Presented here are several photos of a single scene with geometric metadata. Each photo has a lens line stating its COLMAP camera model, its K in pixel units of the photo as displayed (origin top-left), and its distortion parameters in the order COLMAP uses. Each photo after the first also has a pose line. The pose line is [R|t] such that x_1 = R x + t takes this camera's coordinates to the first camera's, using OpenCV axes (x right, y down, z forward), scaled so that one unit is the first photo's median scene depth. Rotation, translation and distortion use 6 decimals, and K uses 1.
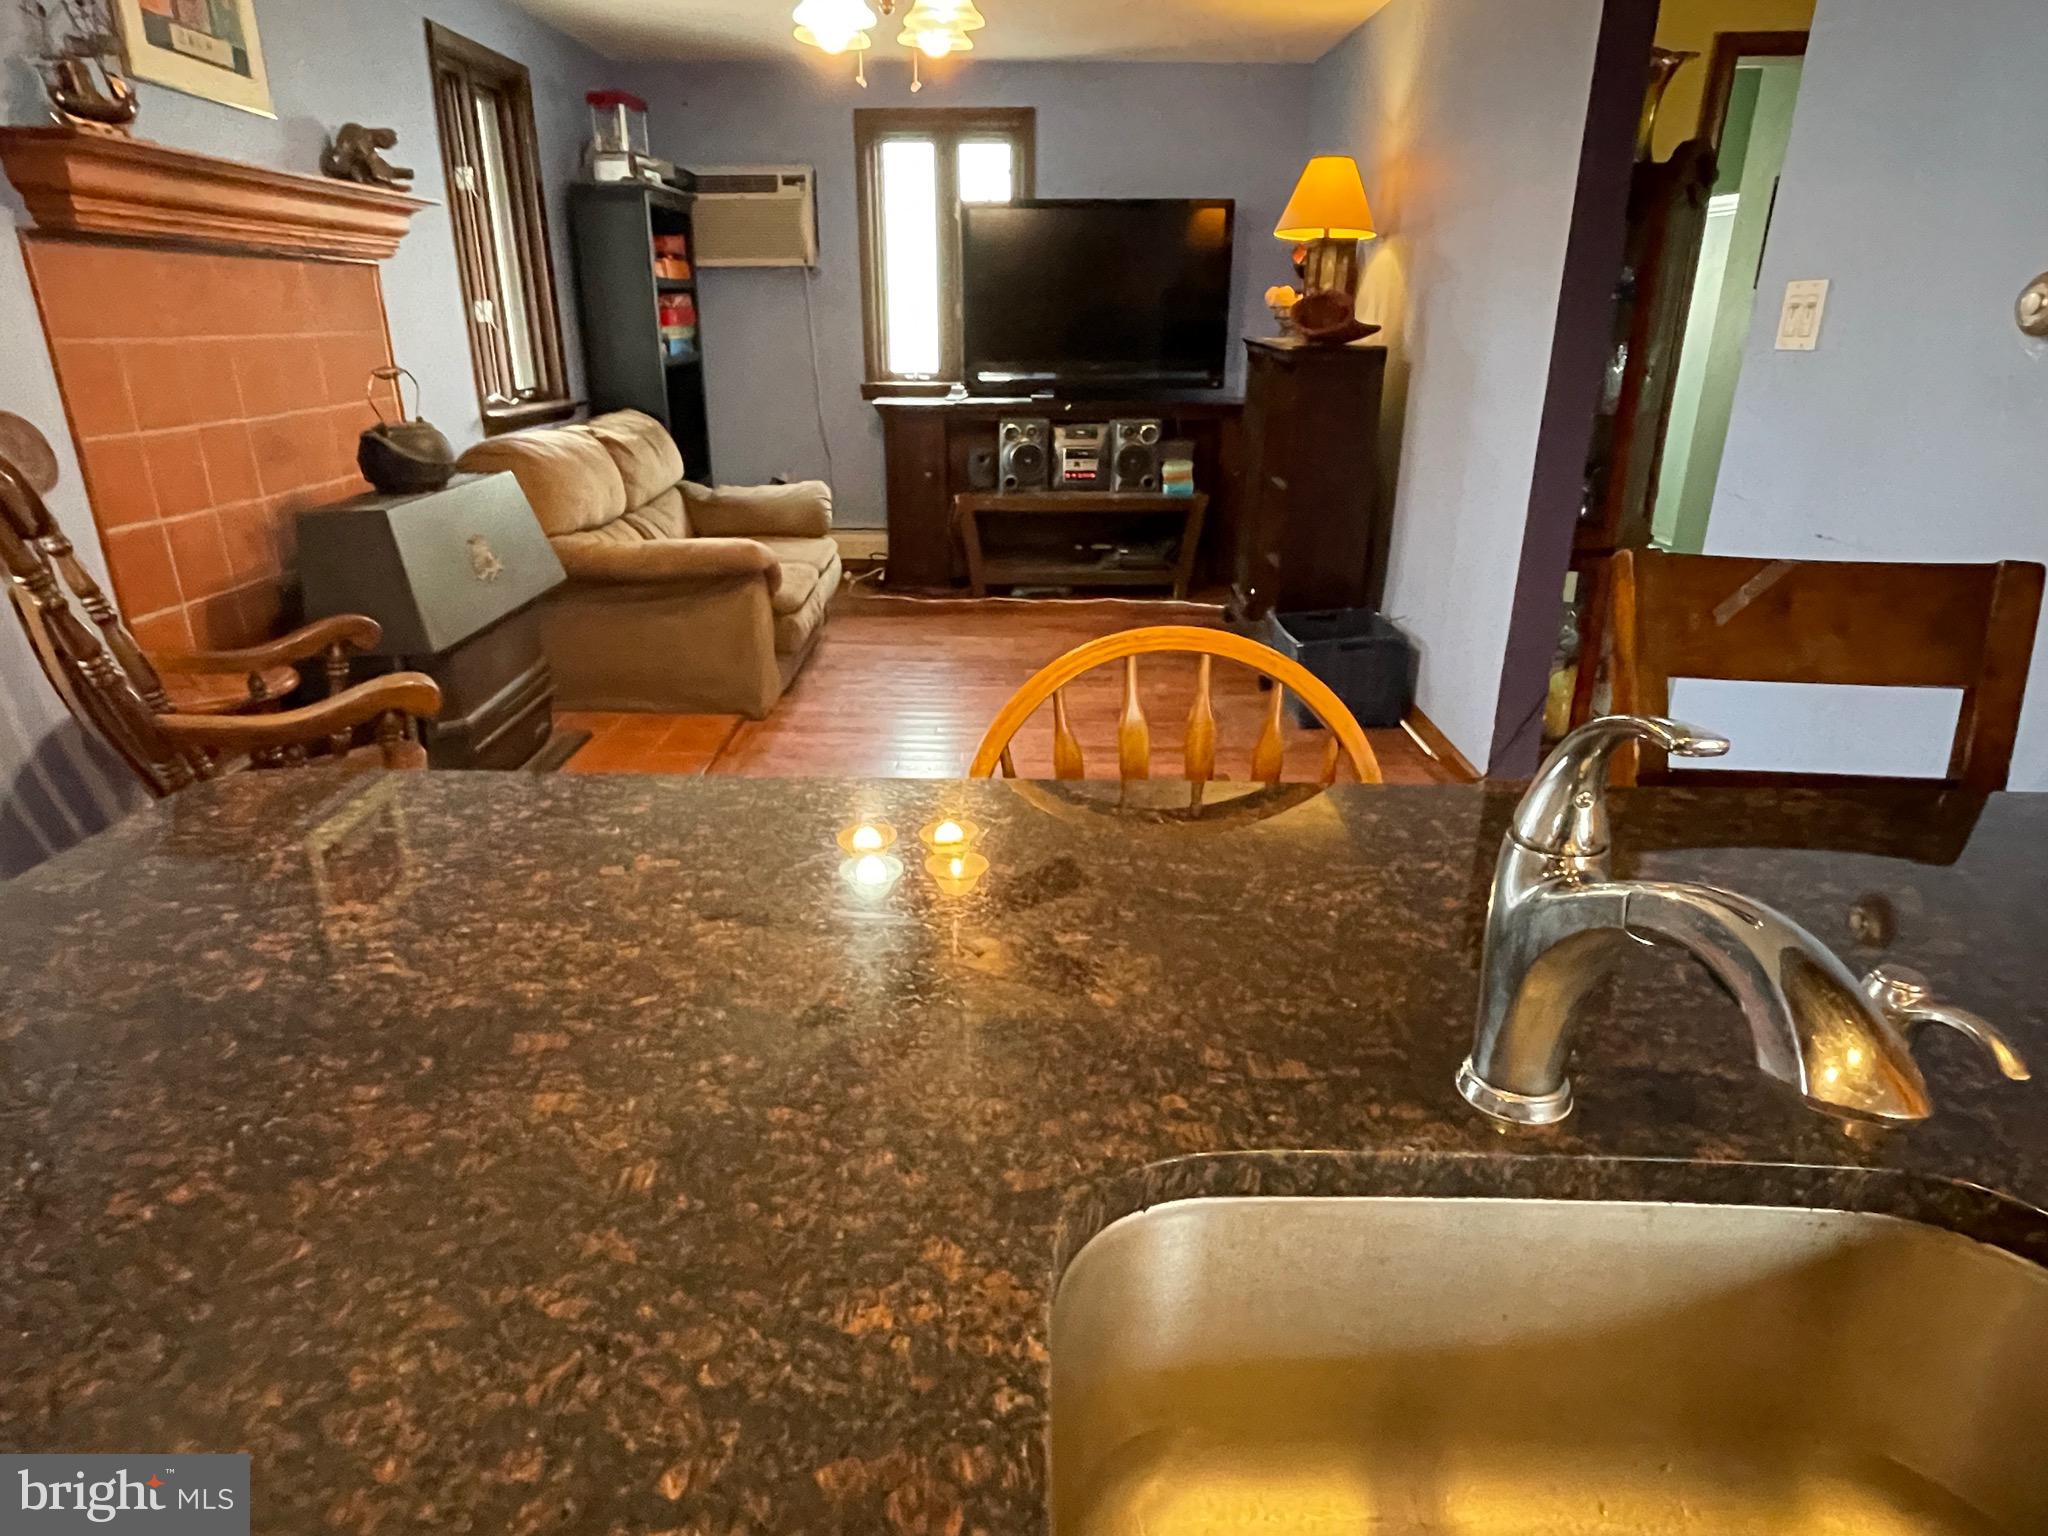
lens RADIAL K [[1210.6, 0, 1016.0], [0, 1210.6, 788.6], [0, 0, 1]] dist [-0.001900, 0.000049]
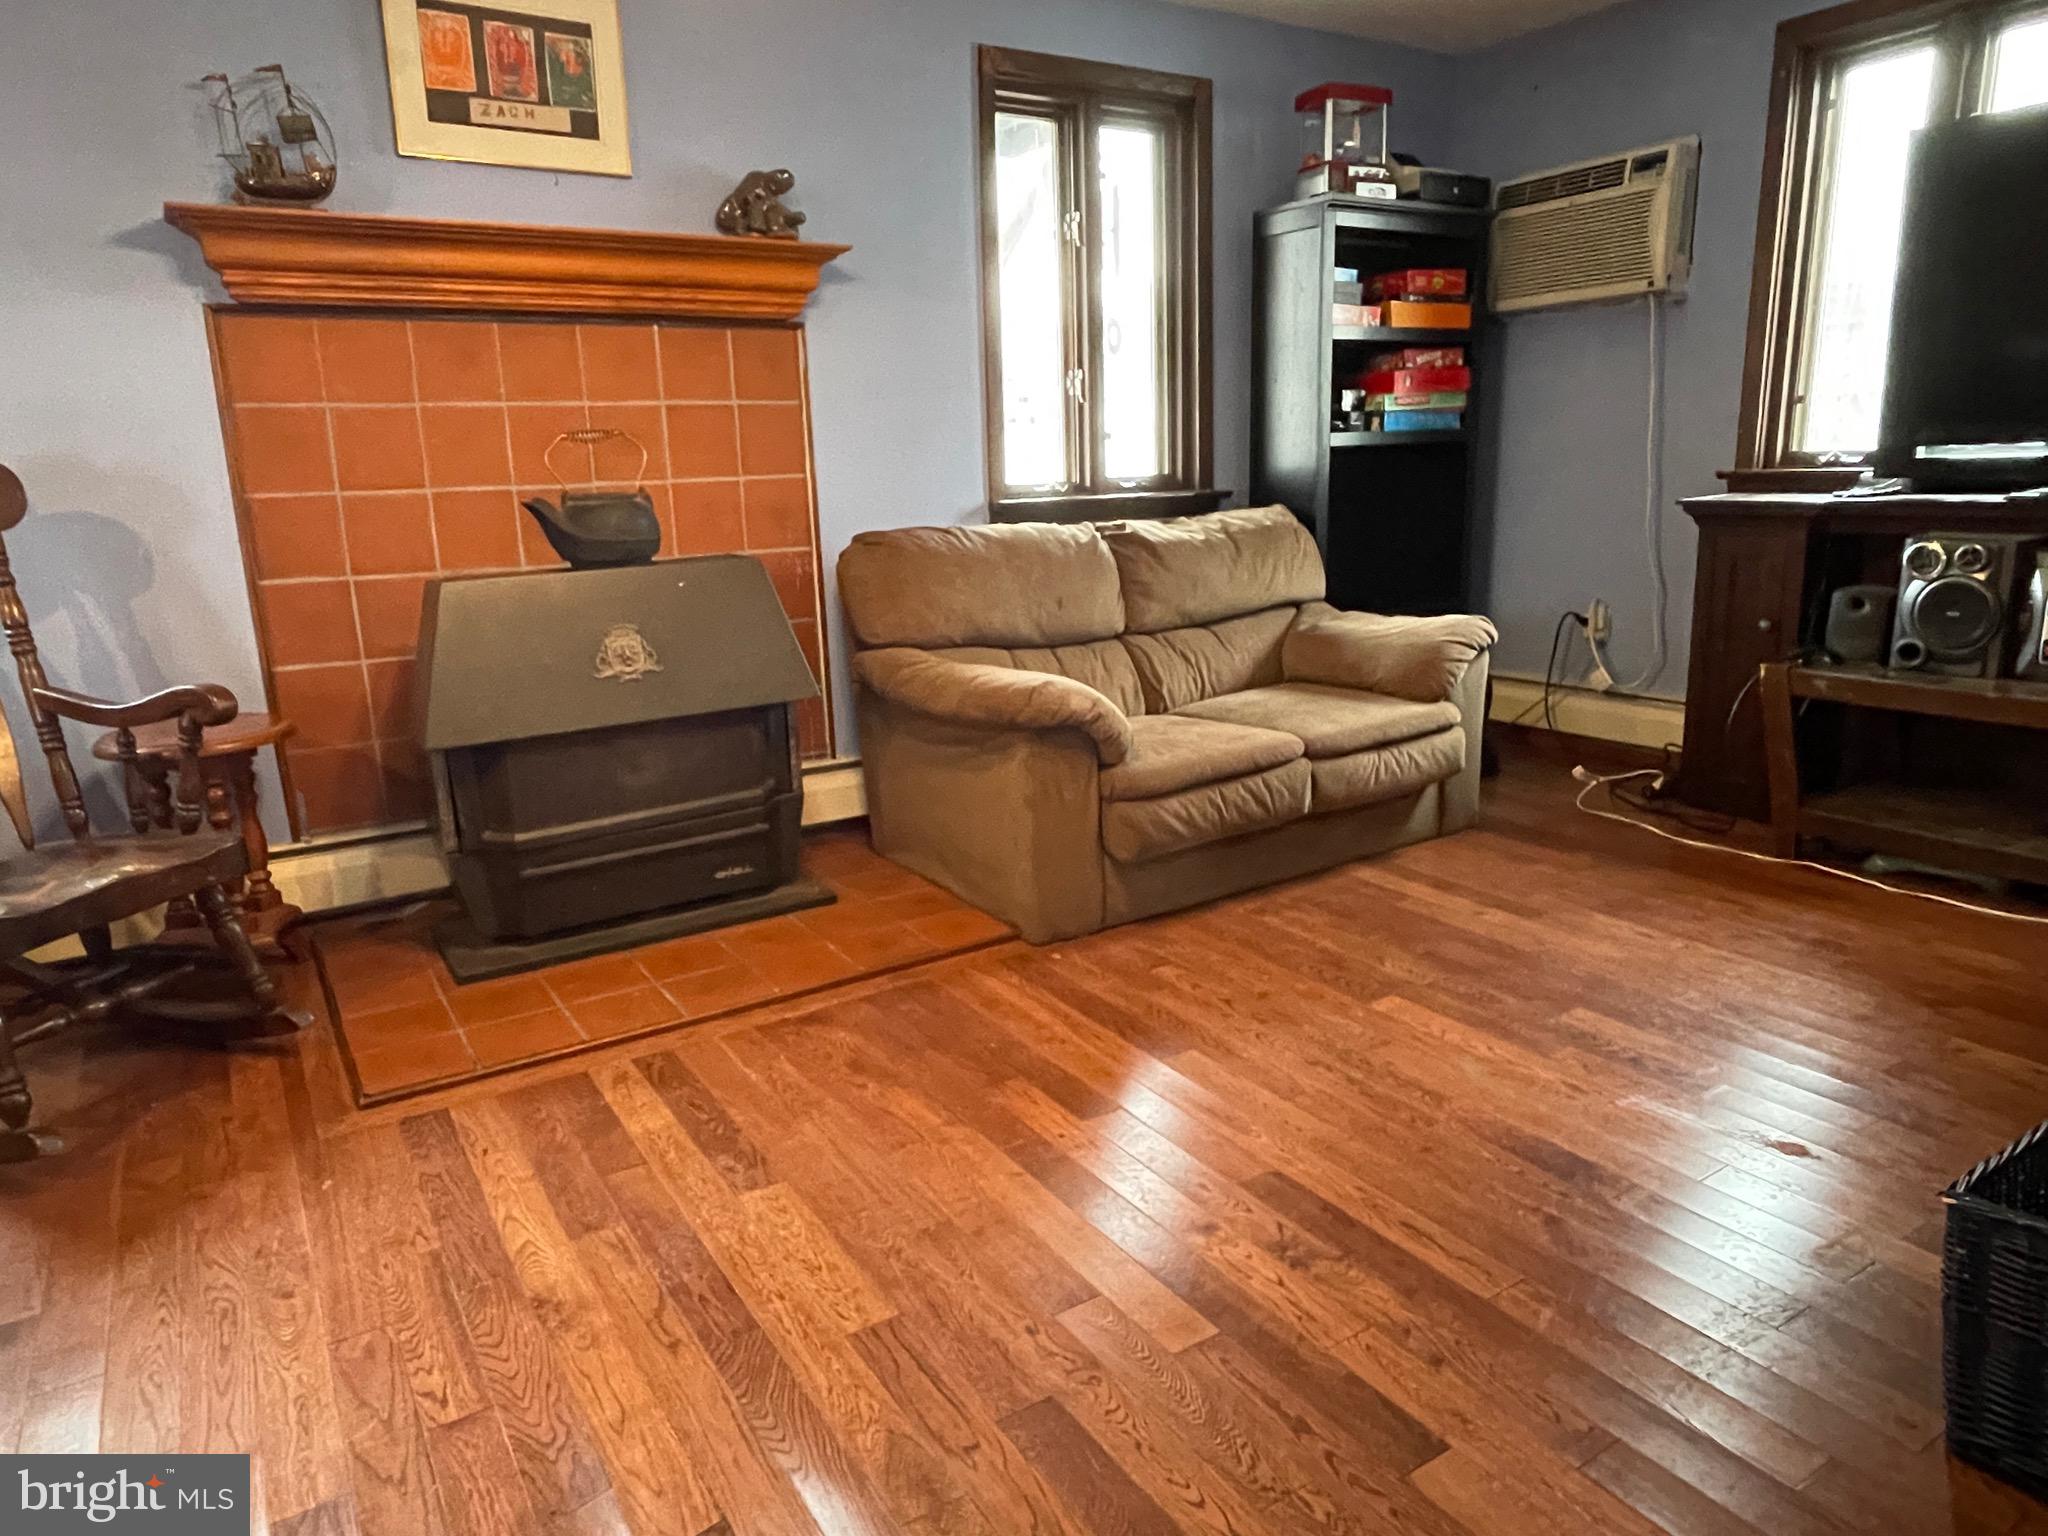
lens RADIAL K [[1304.0, 0, 1006.3], [0, 1304.0, 778.2], [0, 0, 1]] dist [0.011266, -0.021901]
pose [[0.546048, 0.178419, -0.818534, 0.298093], [-0.274108, 0.961329, 0.026686, -0.136785], [0.791642, 0.209795, 0.573838, 0.479952]]
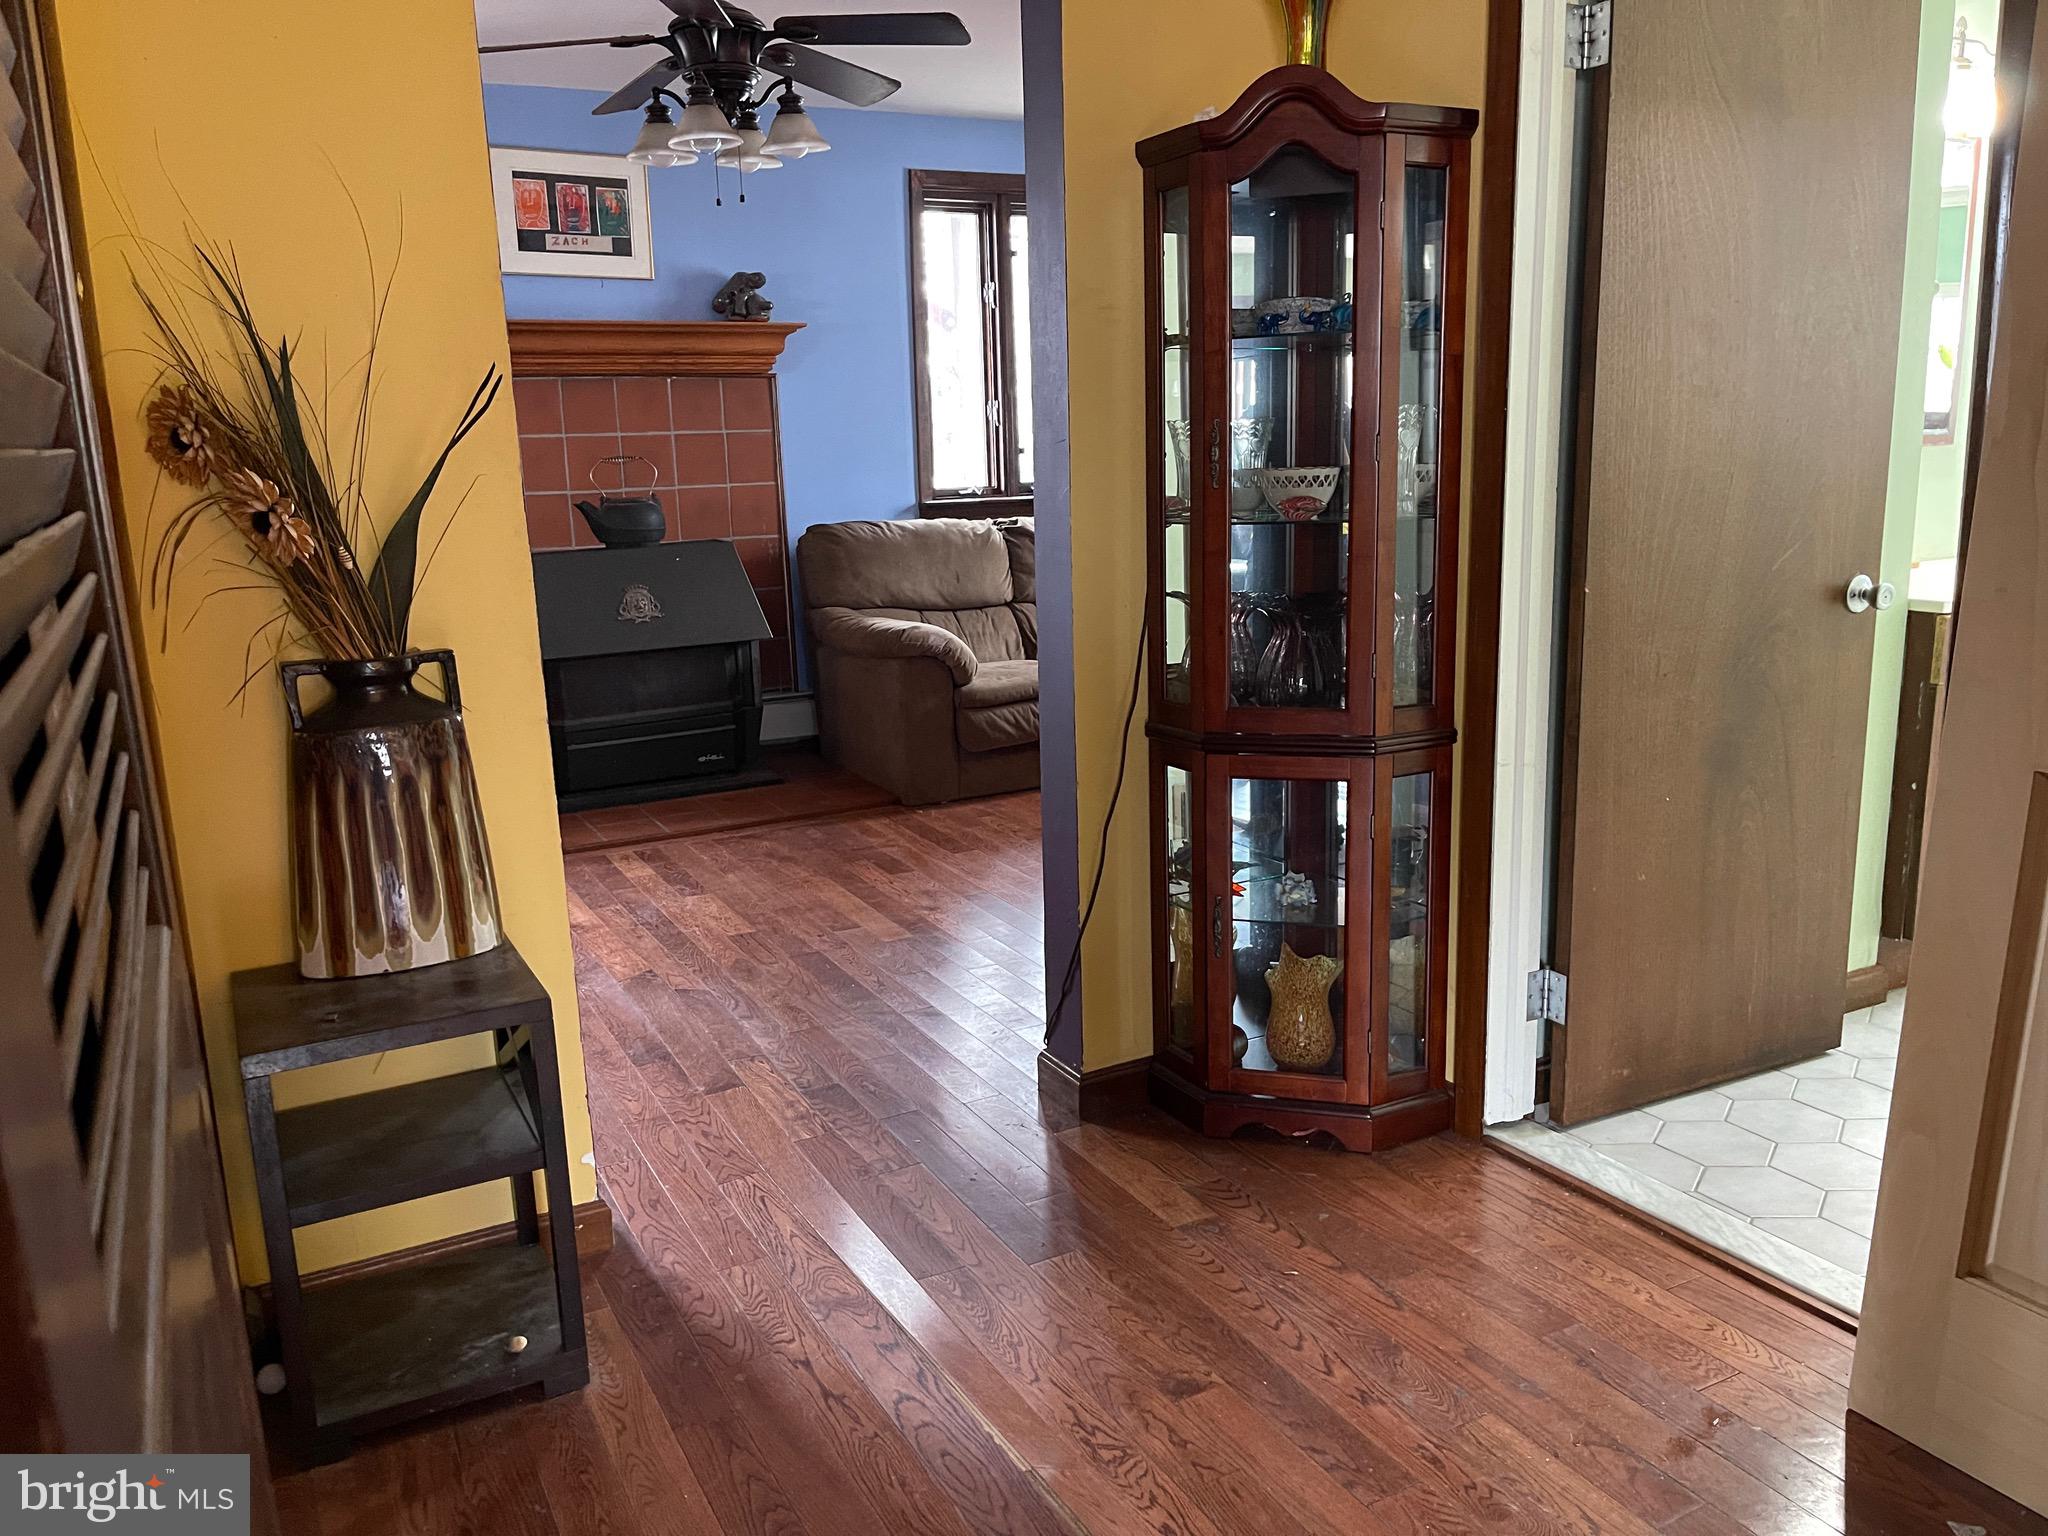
lens RADIAL K [[1541.0, 0, 1041.8], [0, 1541.0, 780.9], [0, 0, 1]] dist [0.012260, 0.002388]
pose [[0.497346, 0.174462, -0.849829, 0.766097], [-0.291356, 0.956267, 0.025802, -0.119862], [0.817165, 0.234770, 0.526426, 0.368657]]
